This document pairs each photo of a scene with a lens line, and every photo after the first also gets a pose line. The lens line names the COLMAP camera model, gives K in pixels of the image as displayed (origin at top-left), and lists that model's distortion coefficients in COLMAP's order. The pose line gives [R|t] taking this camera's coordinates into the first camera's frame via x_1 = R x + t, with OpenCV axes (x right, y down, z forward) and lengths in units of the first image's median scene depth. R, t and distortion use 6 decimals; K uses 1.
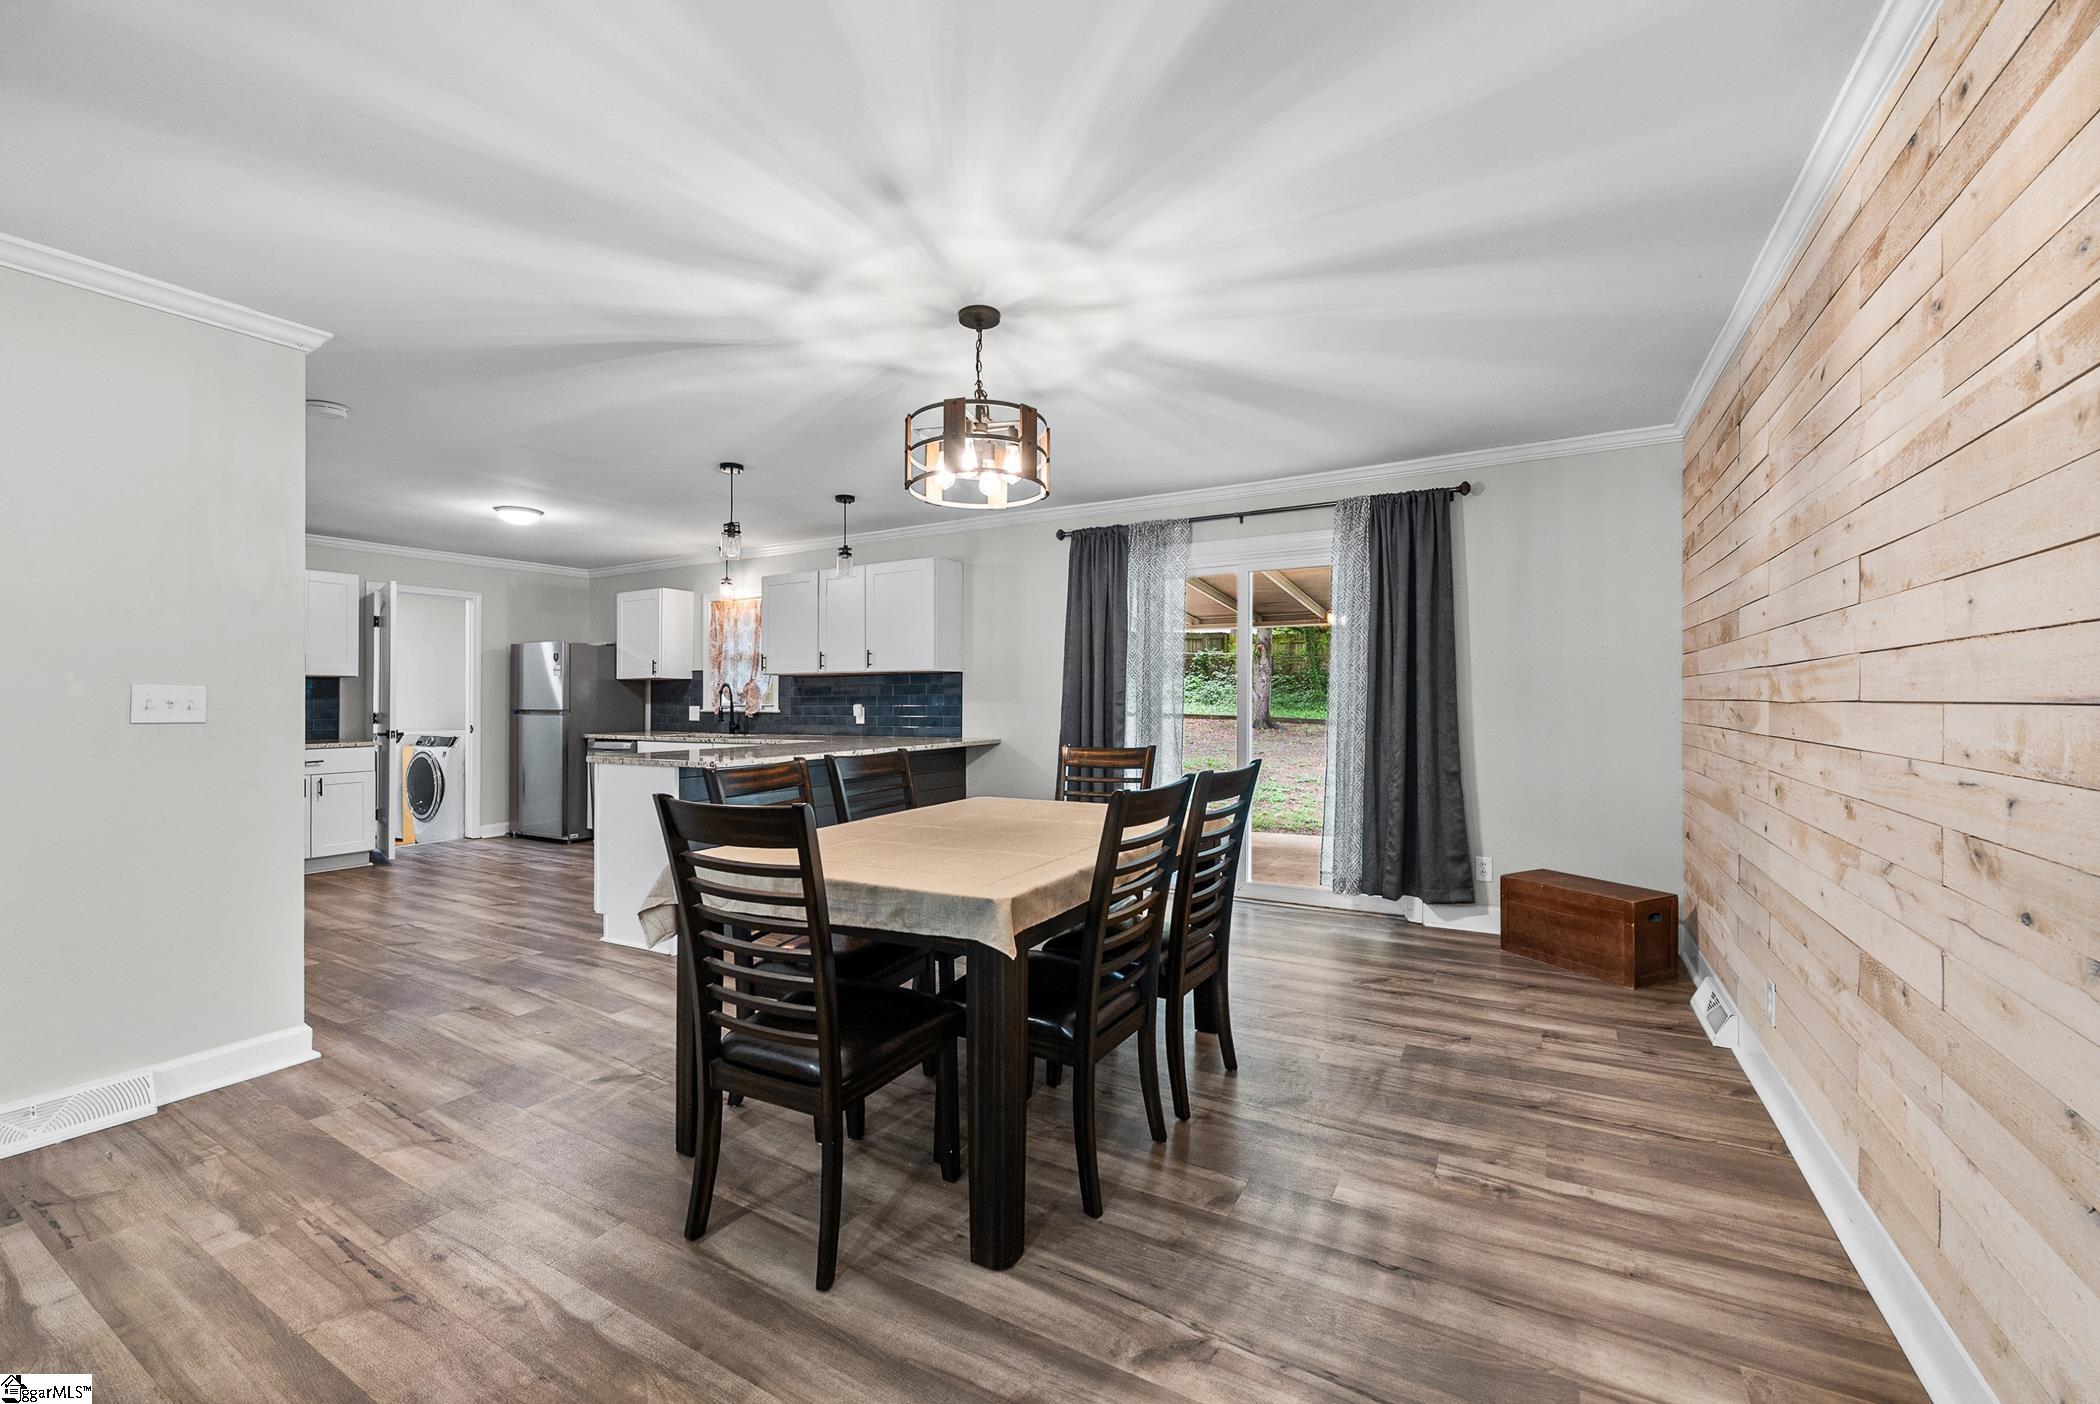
lens RADIAL K [[838.6, 0, 1036.8], [0, 838.6, 699.3], [0, 0, 1]] dist [-0.000801, -0.000665]
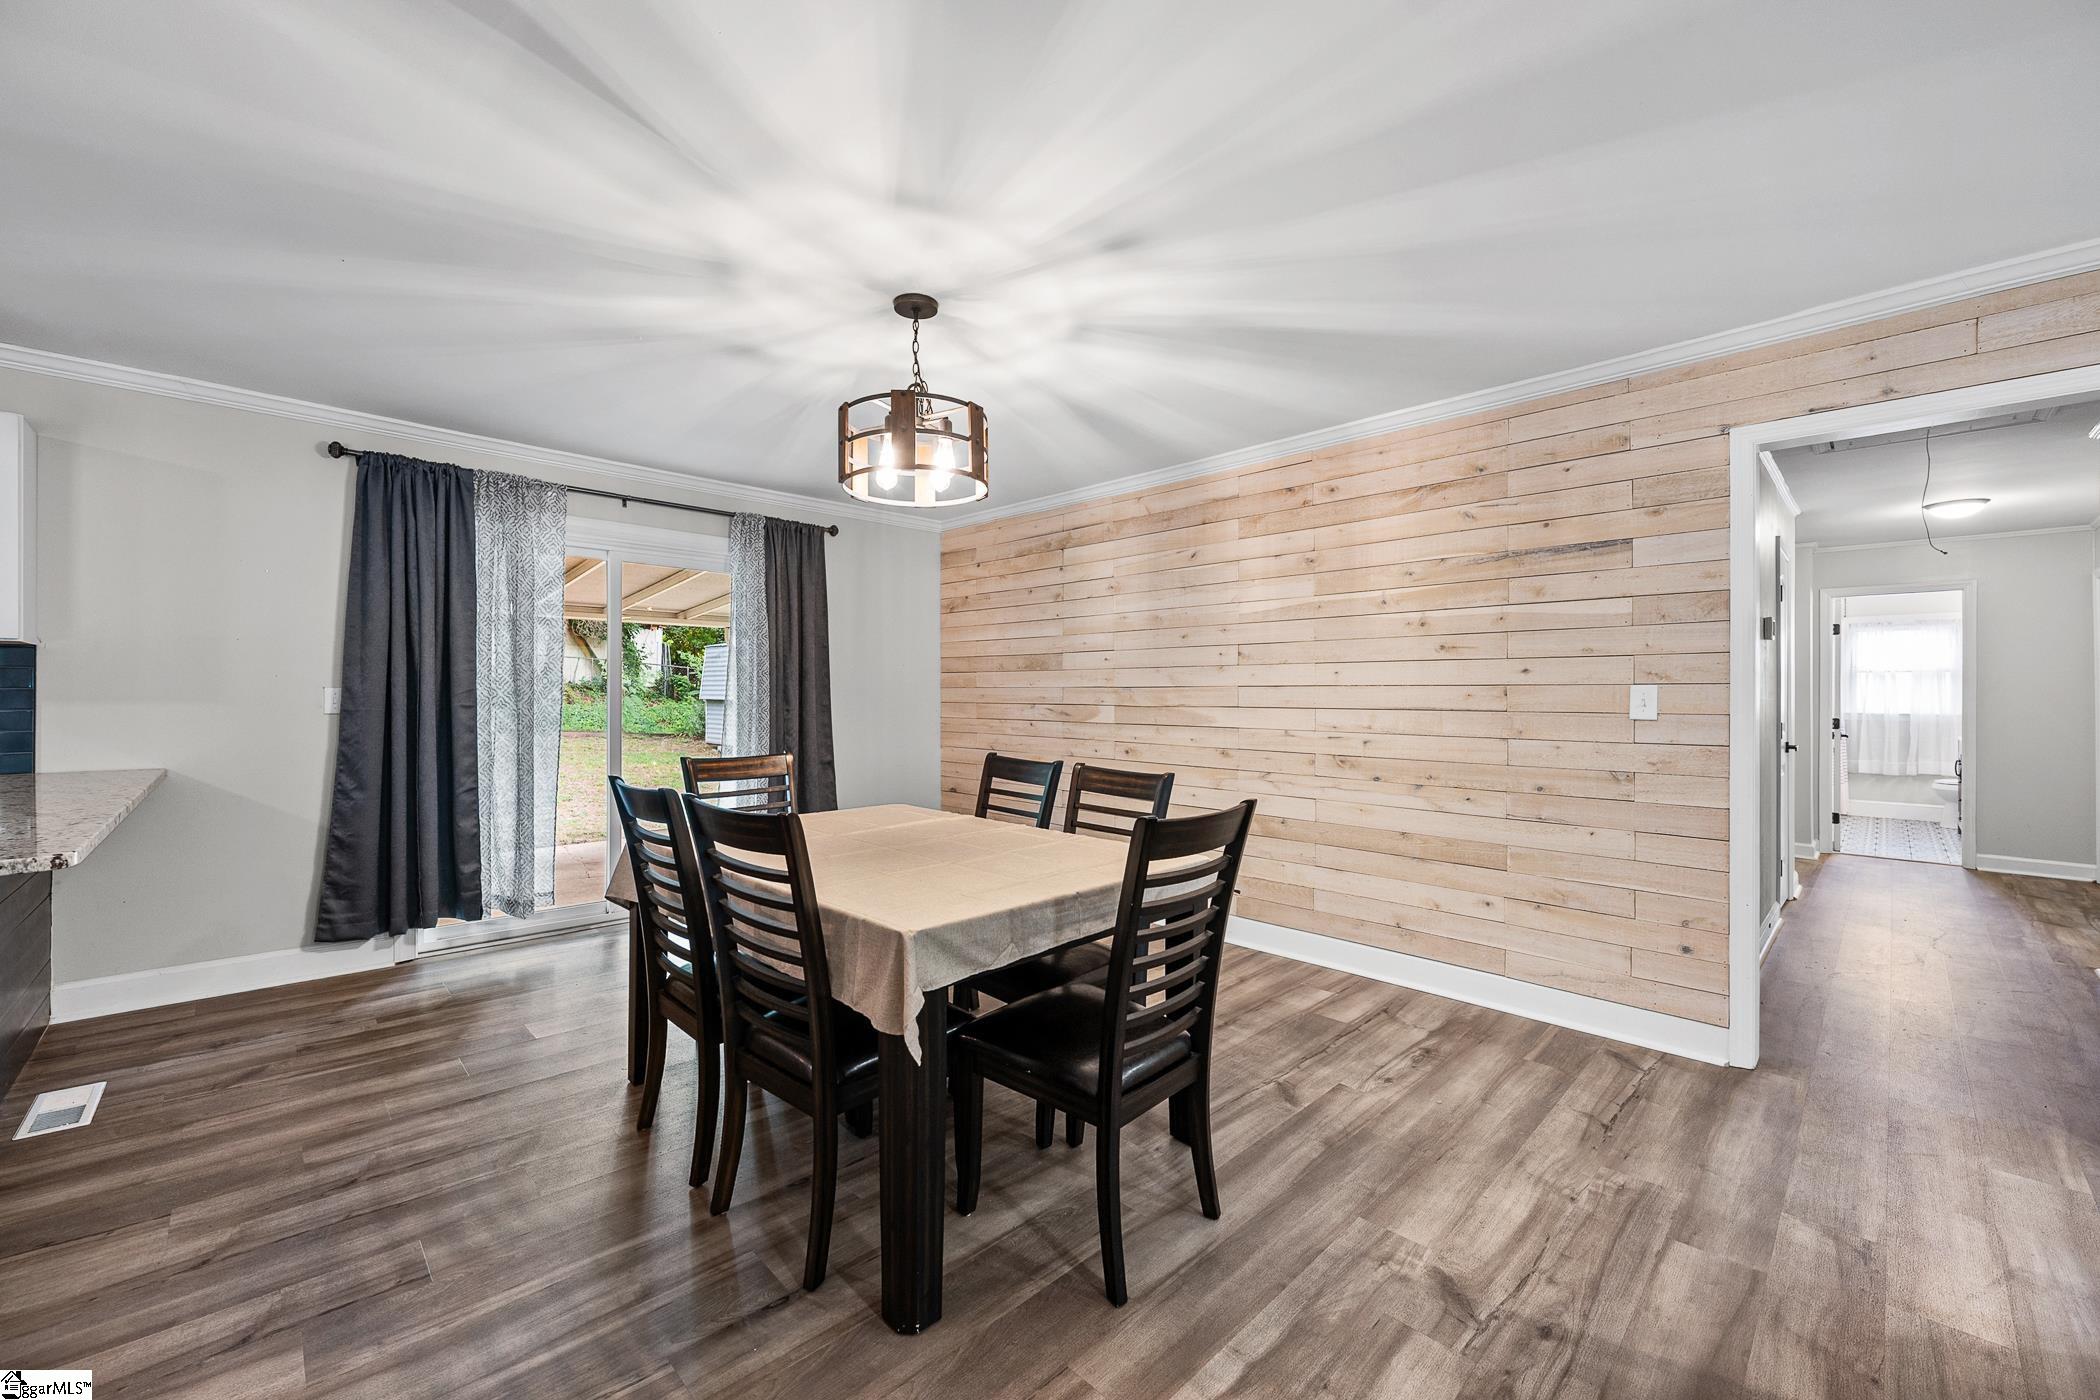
lens RADIAL K [[838.6, 0, 1040.6], [0, 838.6, 701.1], [0, 0, 1]] dist [-0.000801, -0.000665]
pose [[0.263640, -0.001237, 0.964620, -0.975254], [-0.006006, 0.999978, 0.002924, -0.012455], [-0.964602, -0.006565, 0.263627, 0.628112]]
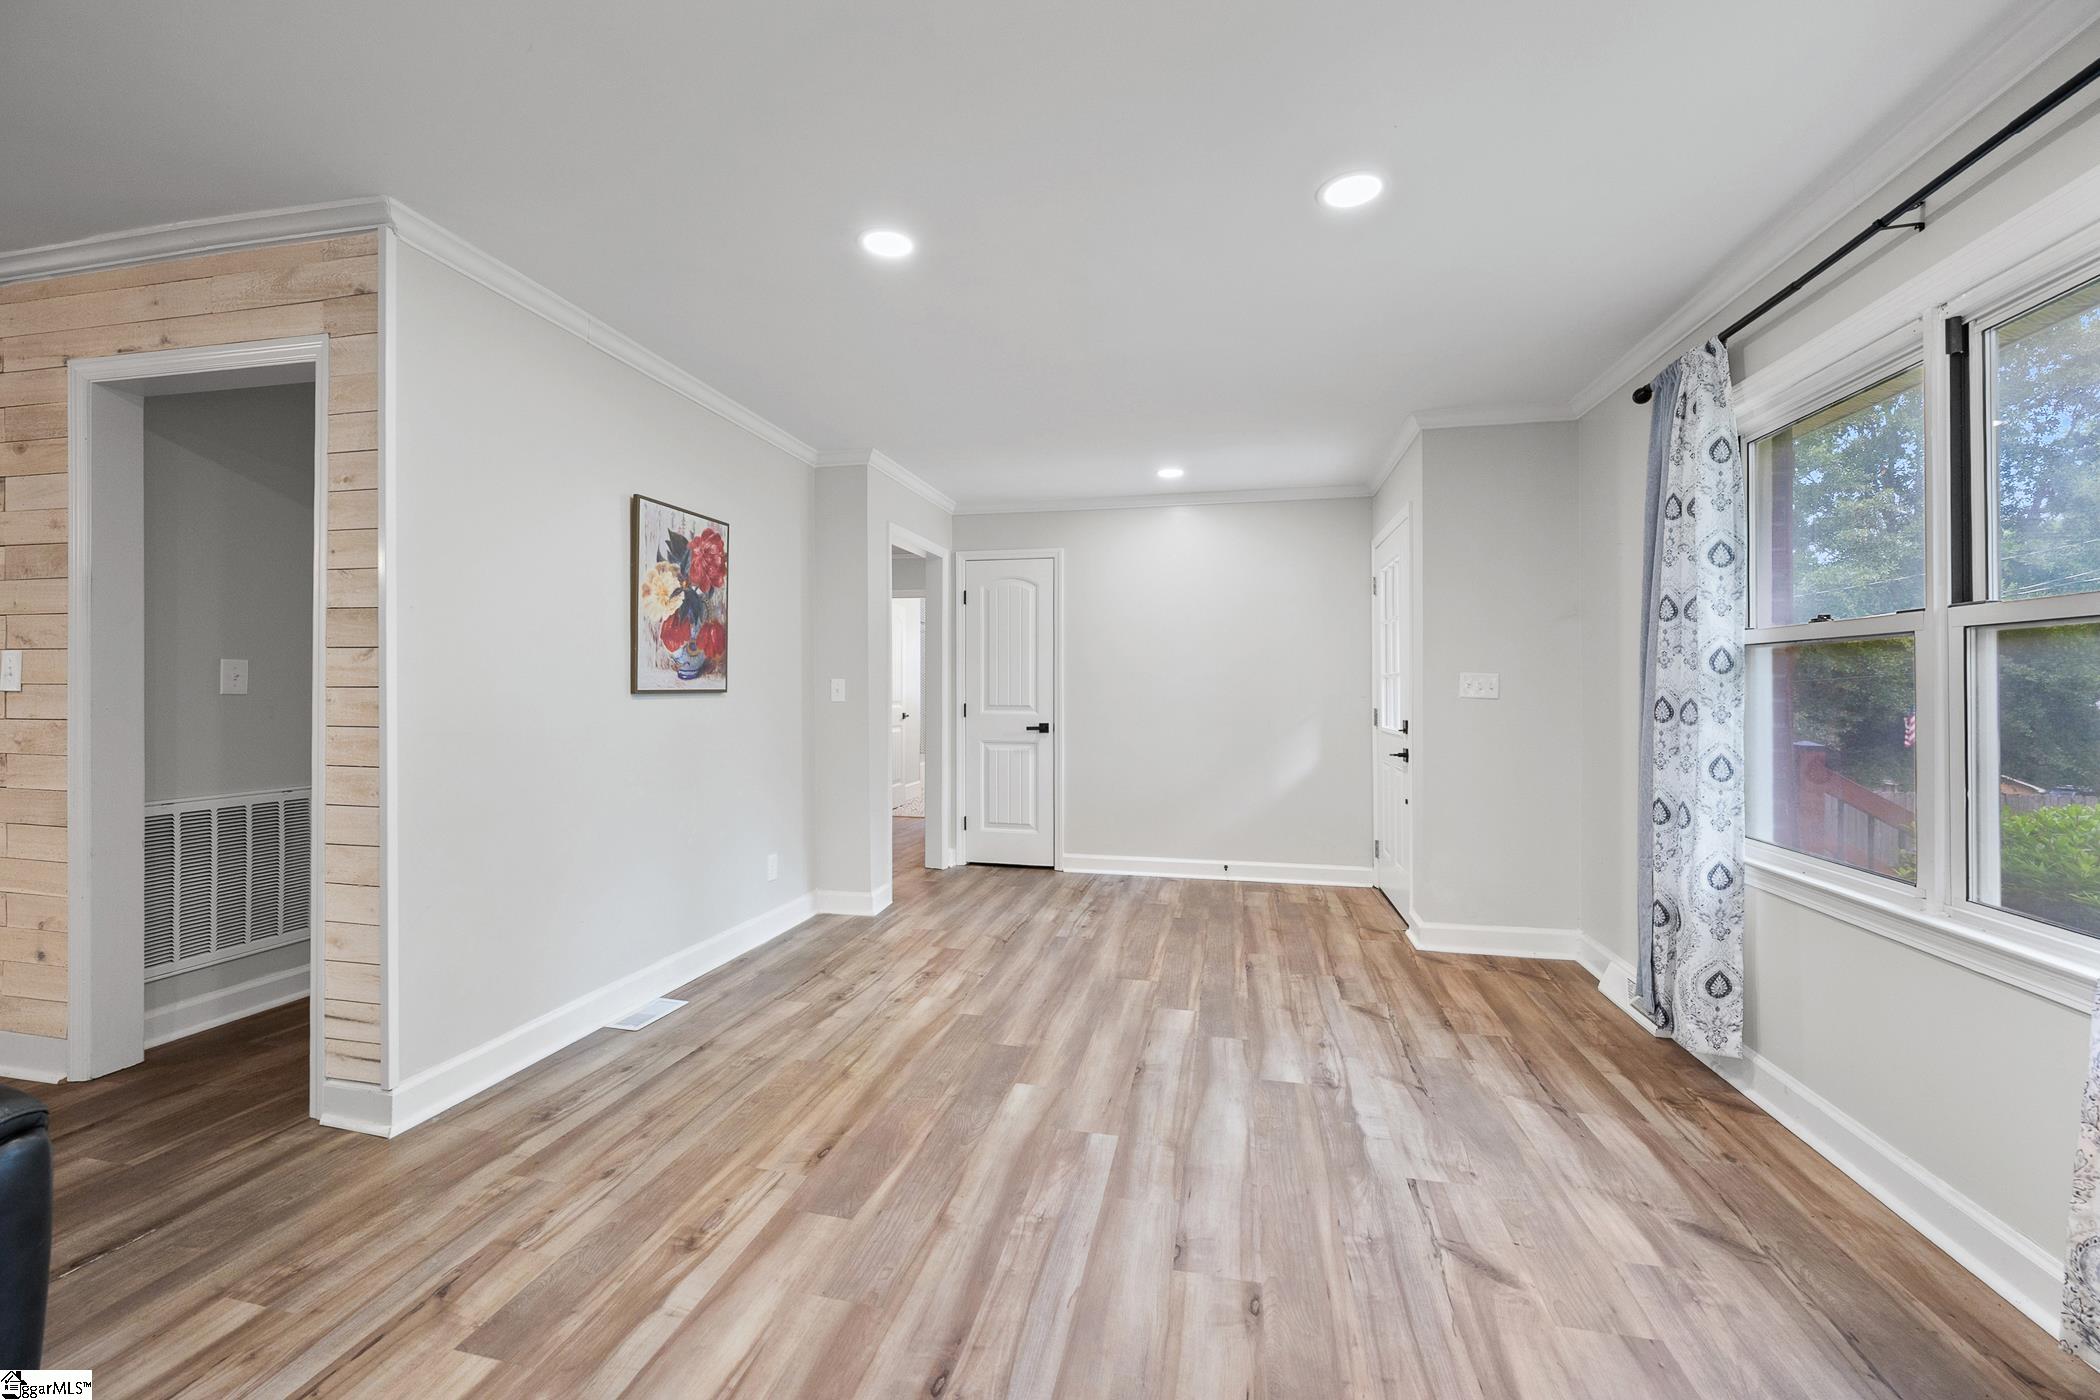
lens RADIAL K [[838.6, 0, 1047.2], [0, 838.6, 692.7], [0, 0, 1]] dist [-0.000801, -0.000665]
pose [[-0.314397, 0.000197, 0.949292, -0.956648], [-0.006628, 0.999975, -0.002402, 0.007860], [-0.949268, -0.007047, -0.314388, -0.705788]]
